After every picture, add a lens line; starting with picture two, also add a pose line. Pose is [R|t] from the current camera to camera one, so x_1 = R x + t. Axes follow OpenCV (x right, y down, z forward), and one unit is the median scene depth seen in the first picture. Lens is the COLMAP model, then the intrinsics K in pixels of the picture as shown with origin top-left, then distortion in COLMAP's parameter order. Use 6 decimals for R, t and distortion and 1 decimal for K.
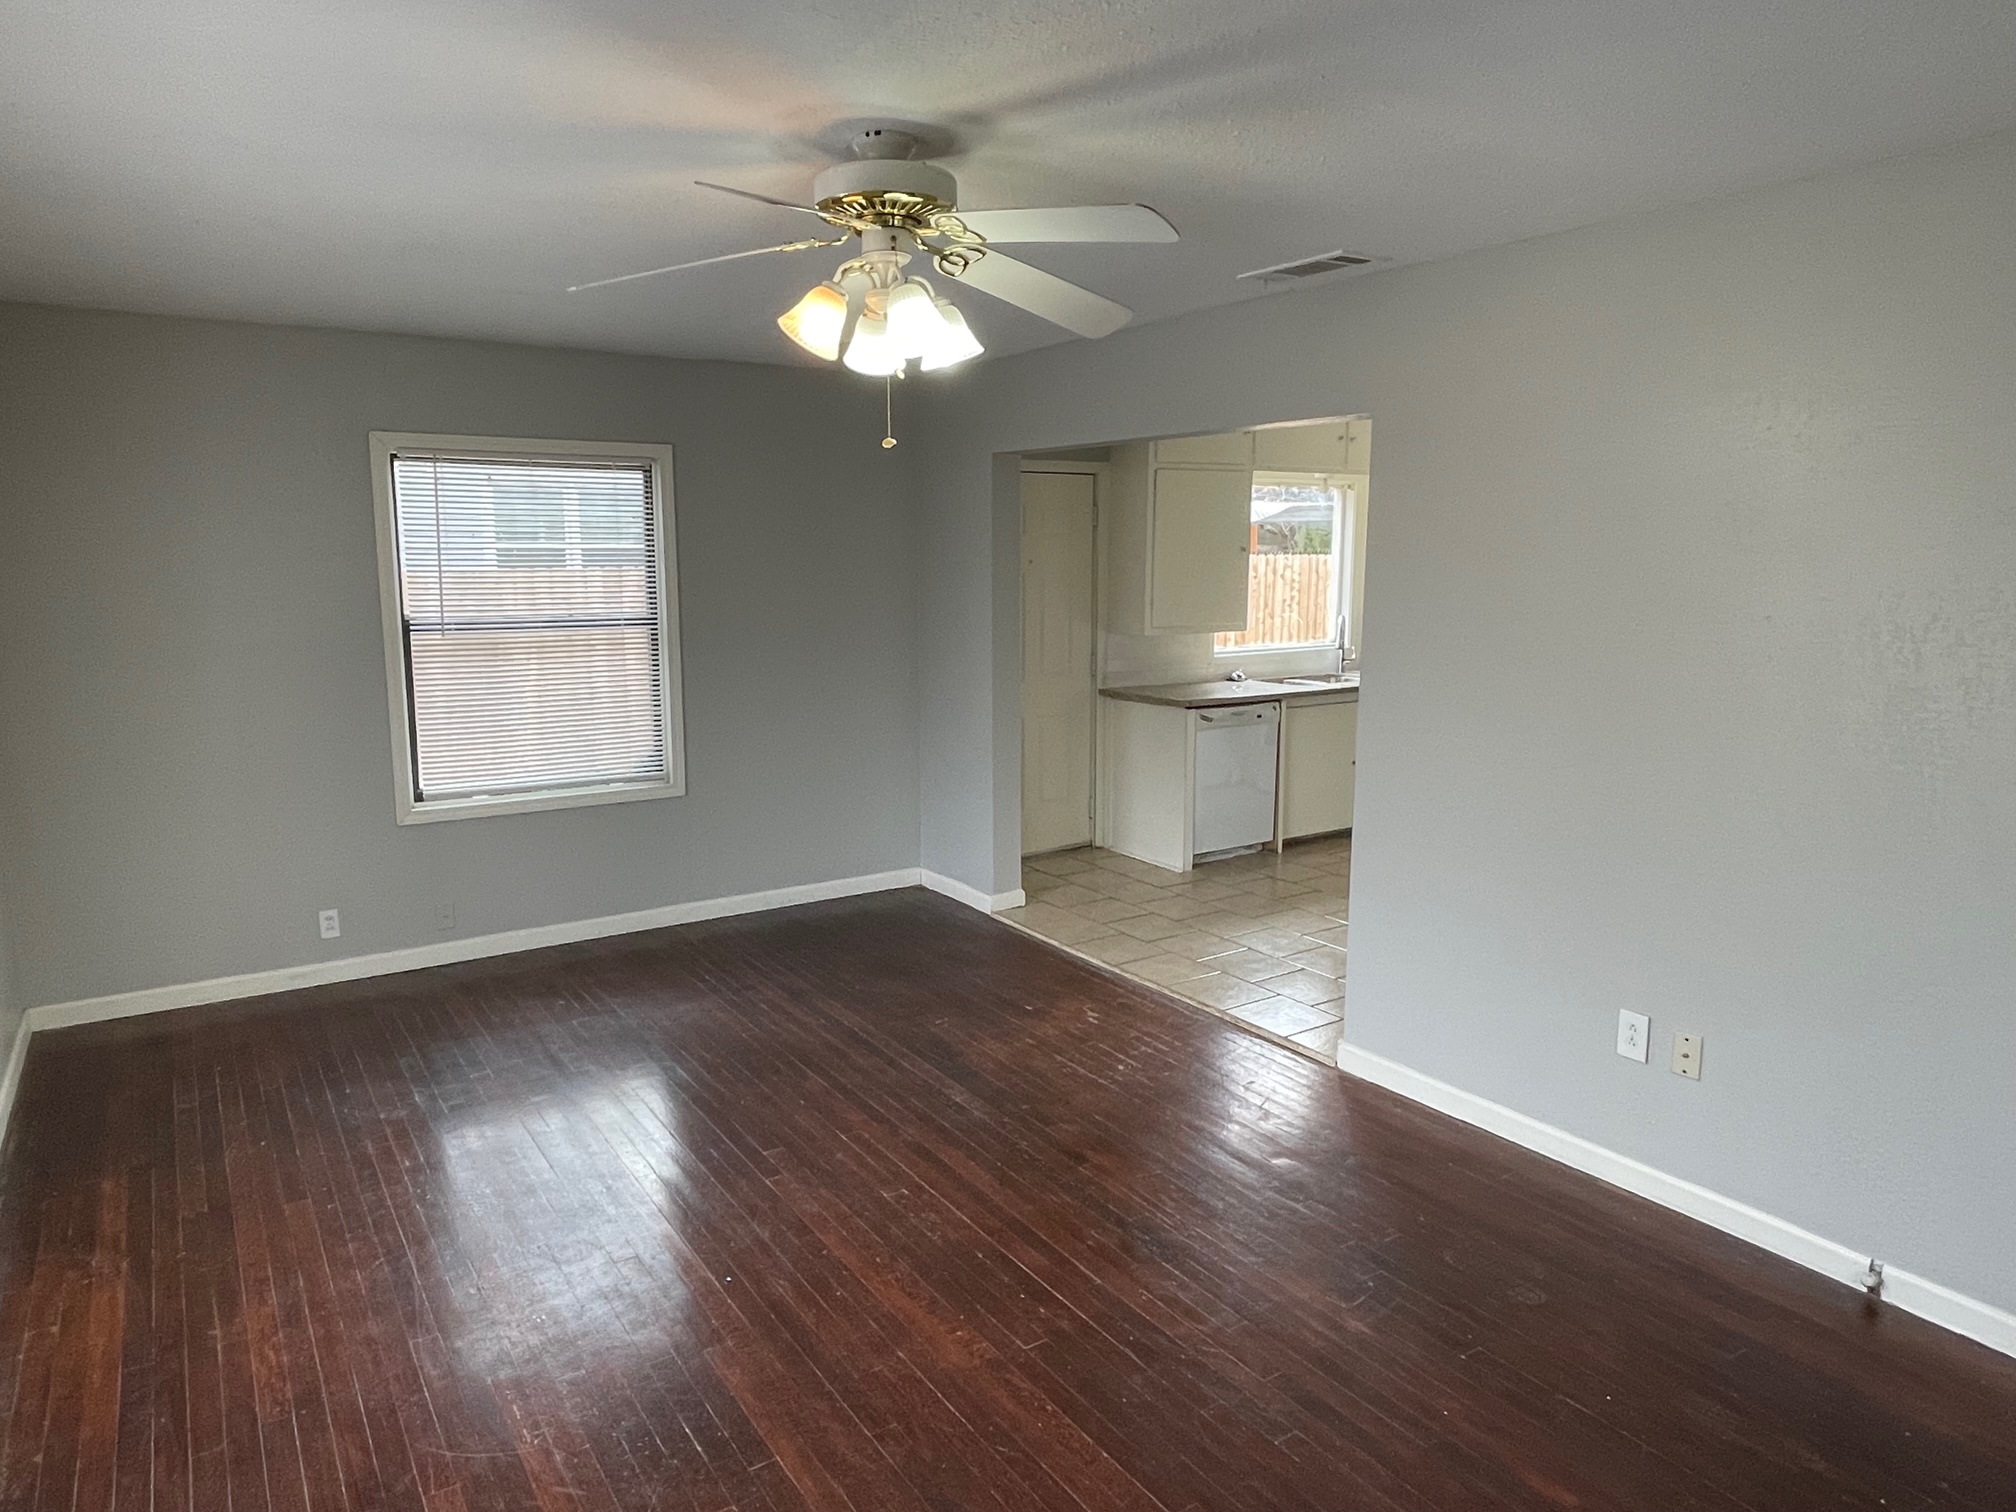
lens RADIAL K [[1251.1, 0, 978.8], [0, 1251.1, 767.1], [0, 0, 1]] dist [-0.000893, -0.003491]
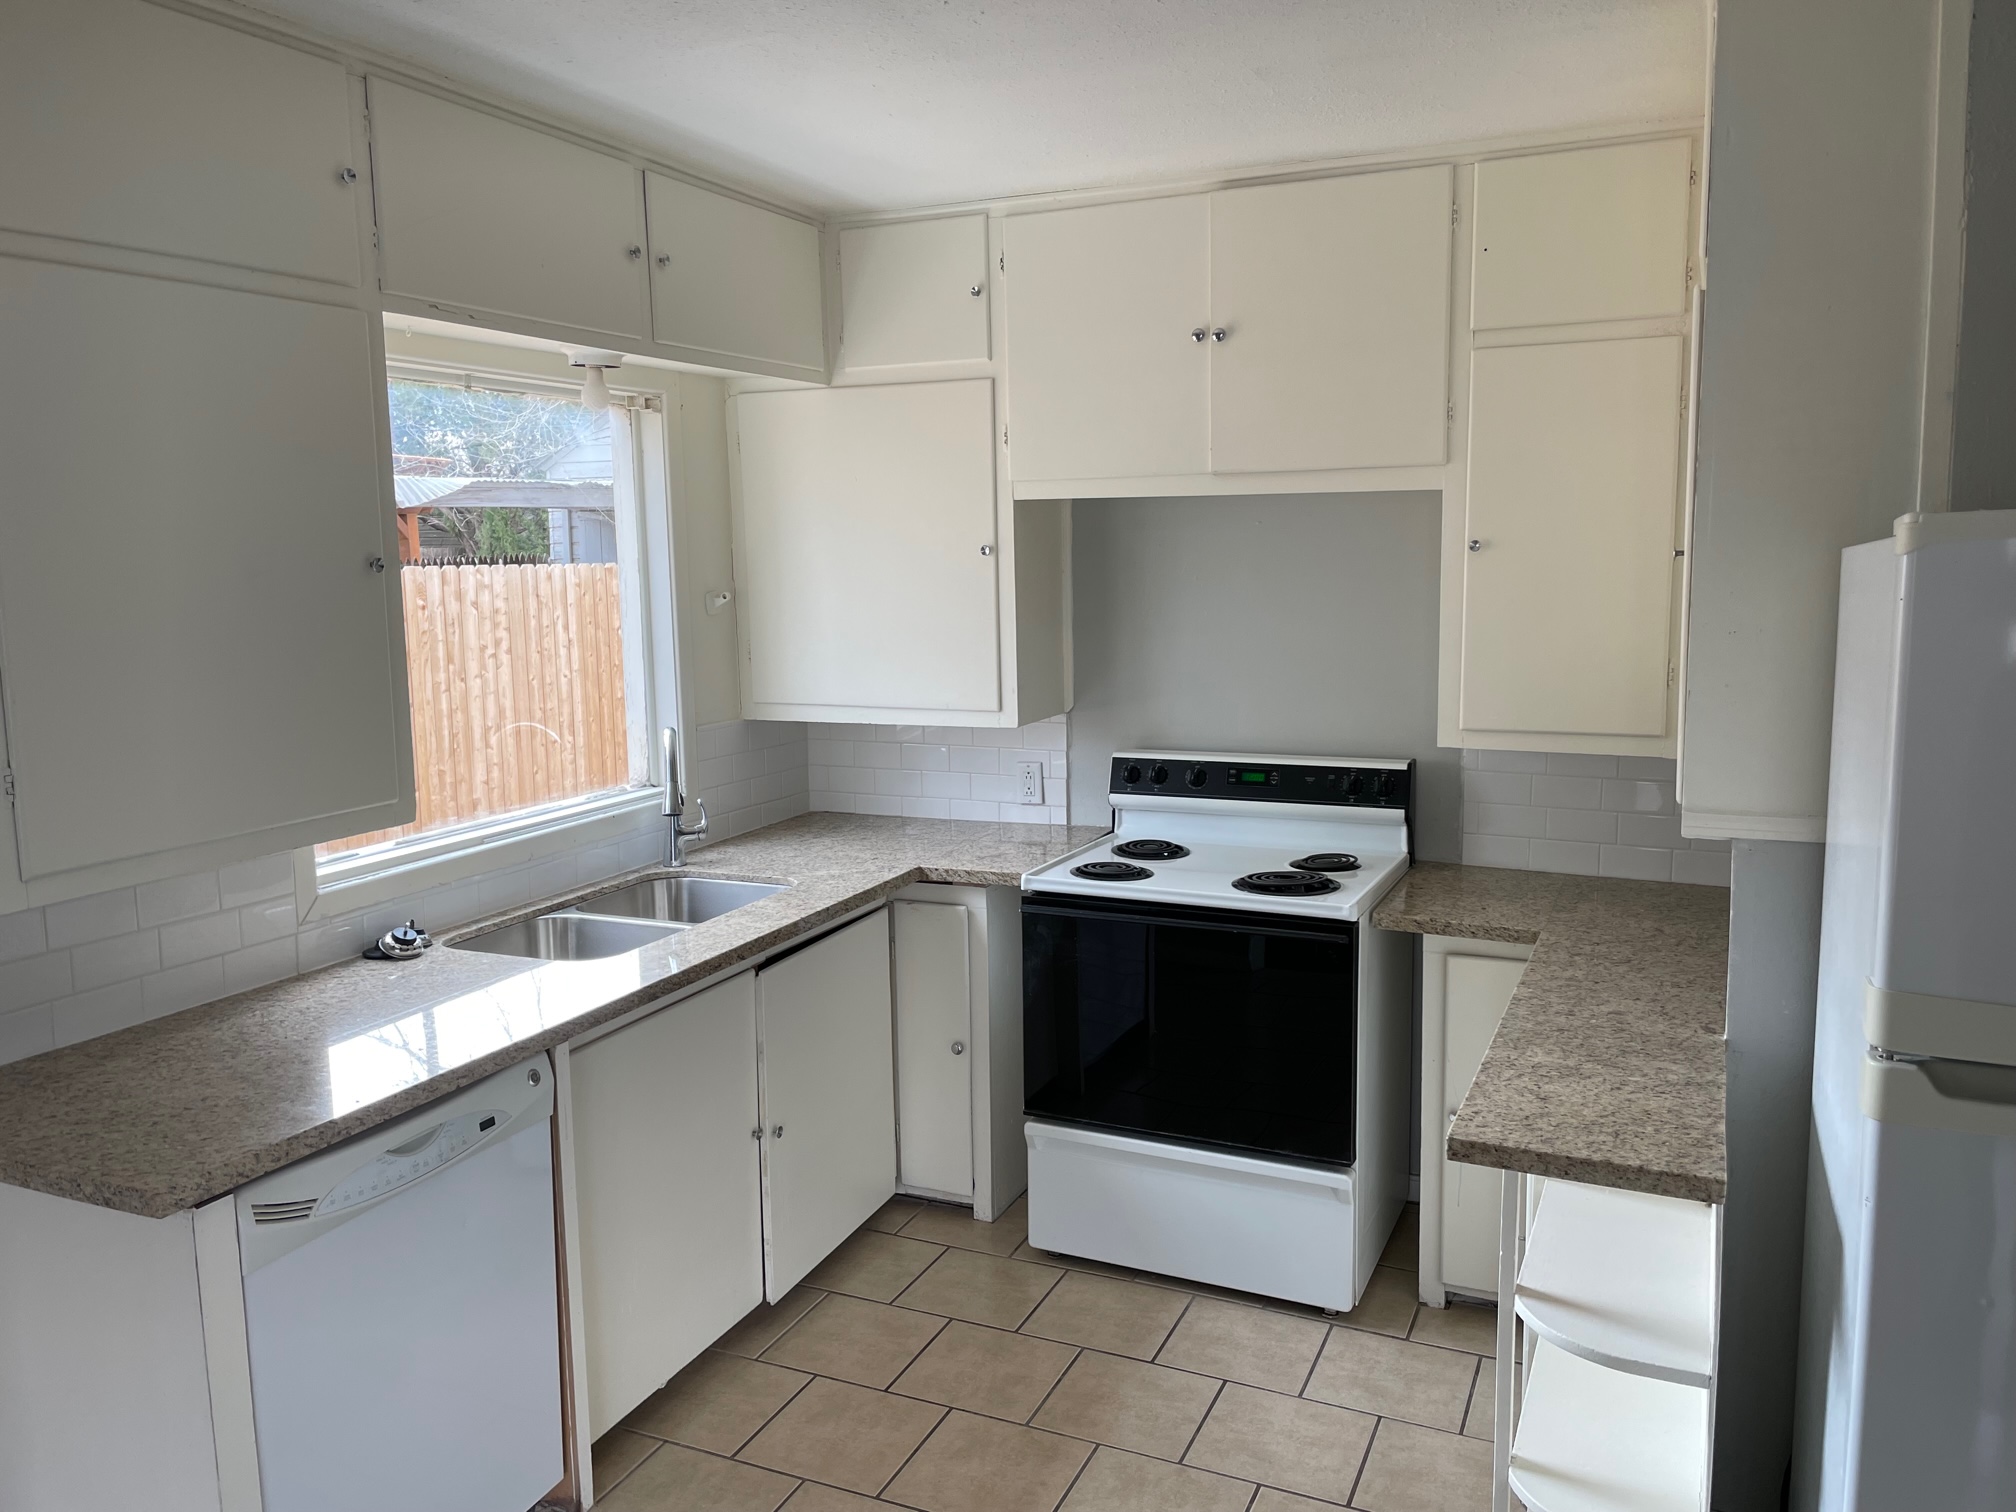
lens RADIAL K [[1506.4, 0, 1008.0], [0, 1506.4, 756.0], [0, 0, 1]] dist [0.132154, -0.213095]
pose [[0.836887, -0.083747, 0.540932, 0.069168], [0.104582, 0.994485, -0.007835, -0.055904], [-0.537292, 0.063129, 0.841030, 0.310537]]
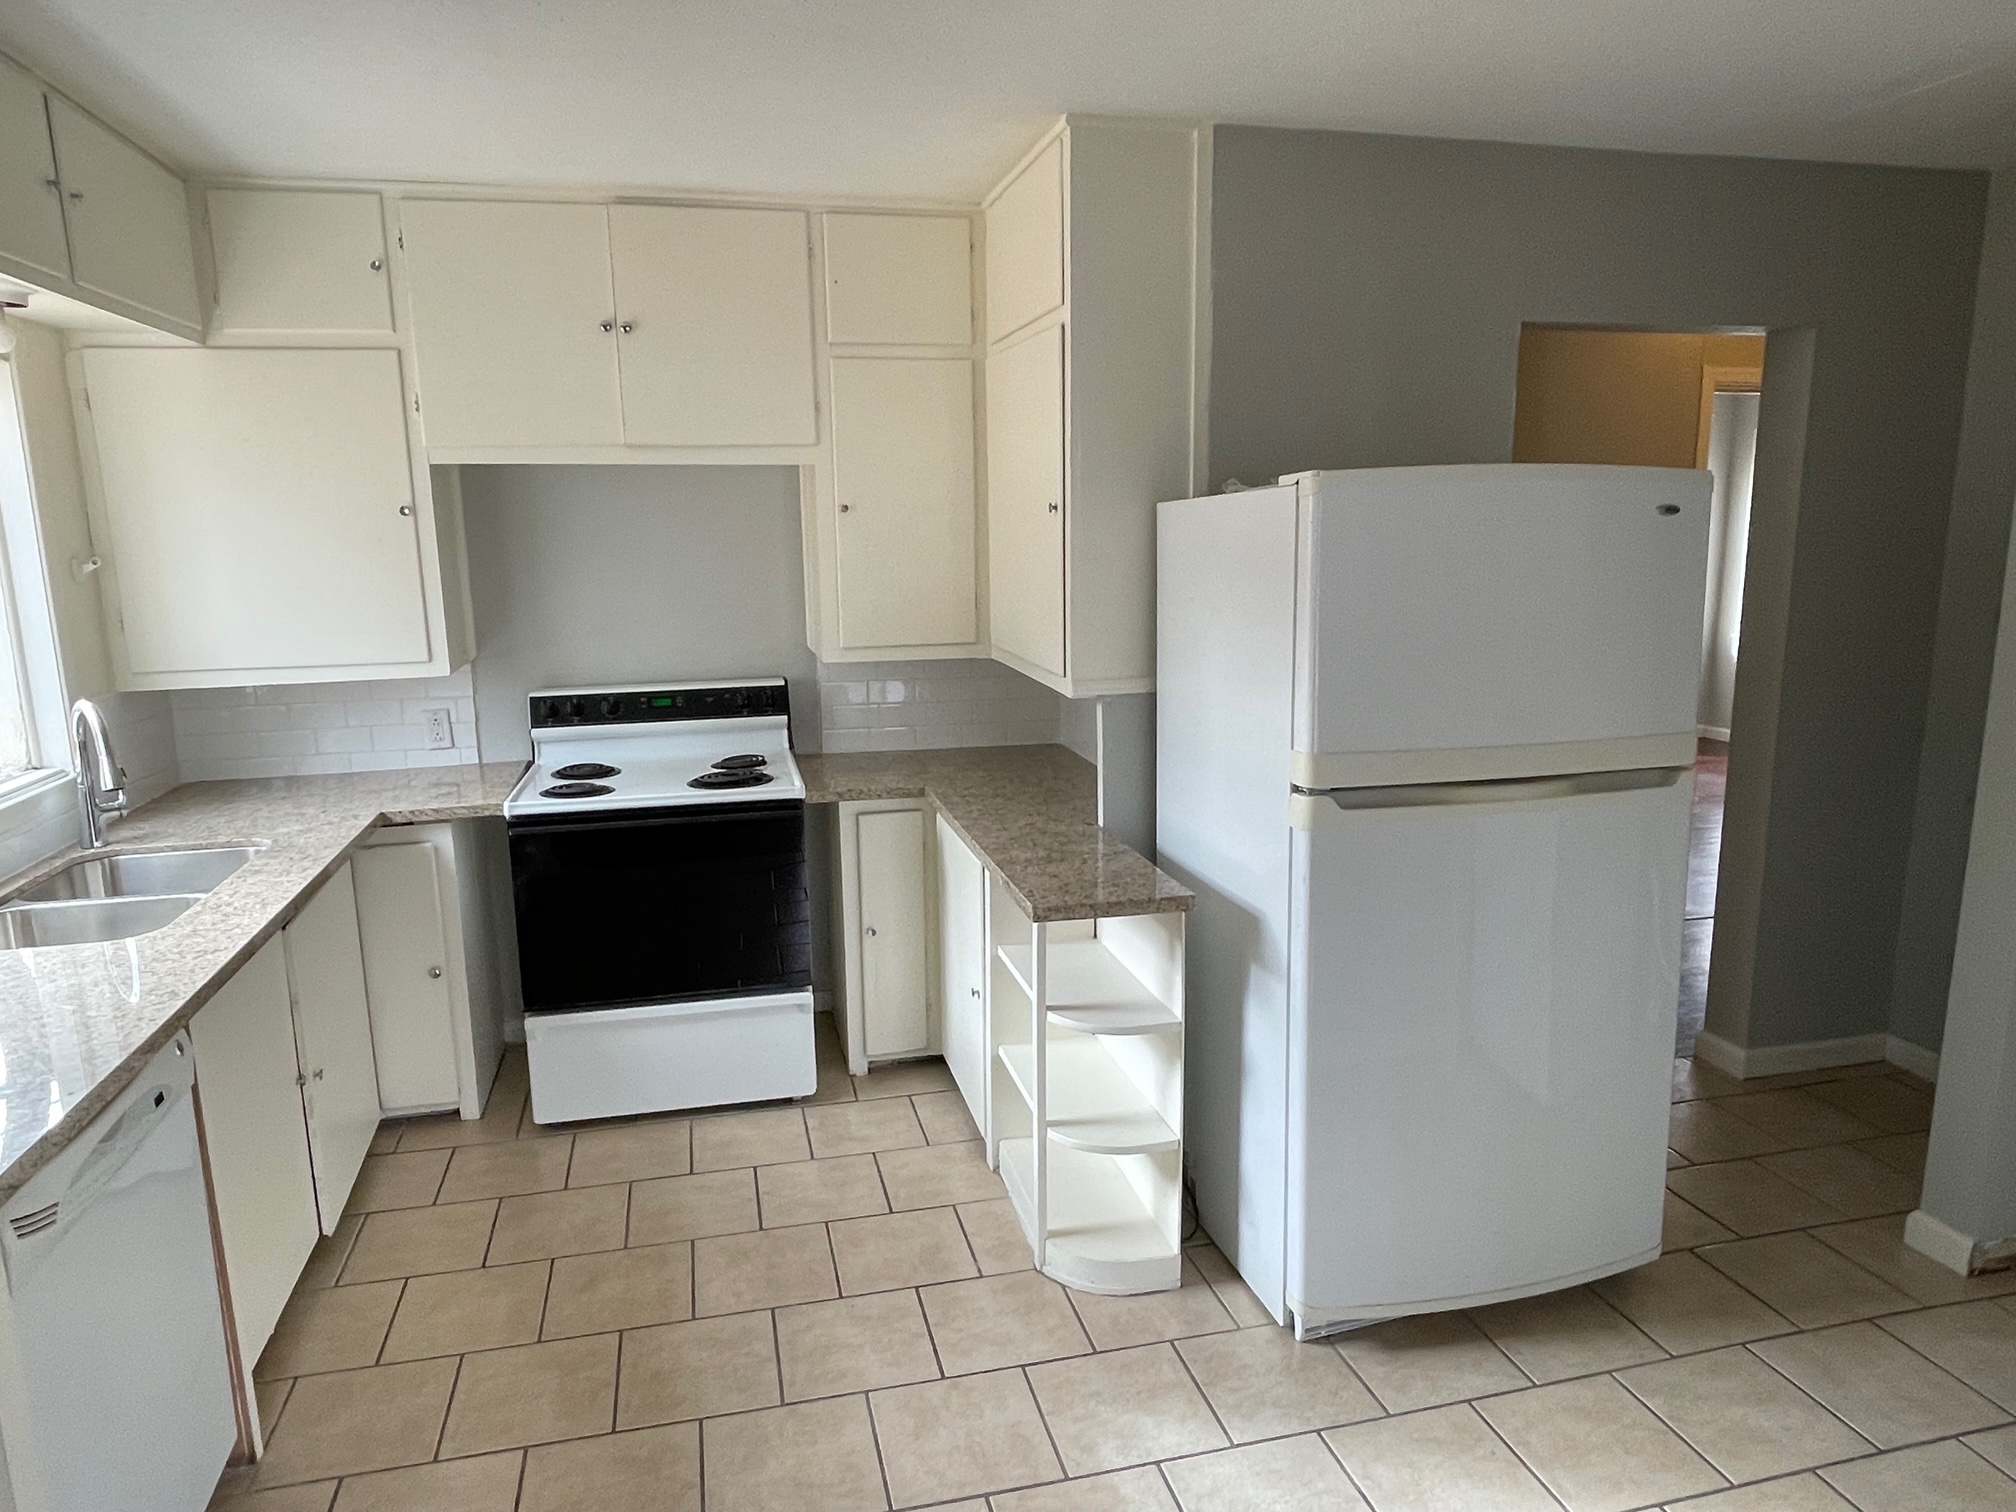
lens RADIAL K [[1251.1, 0, 978.8], [0, 1251.1, 767.1], [0, 0, 1]] dist [-0.000893, -0.003491]
pose [[0.344260, -0.184229, 0.920622, 0.019037], [0.176955, 0.975717, 0.129084, -0.059029], [-0.922048, 0.118470, 0.368501, 0.358475]]
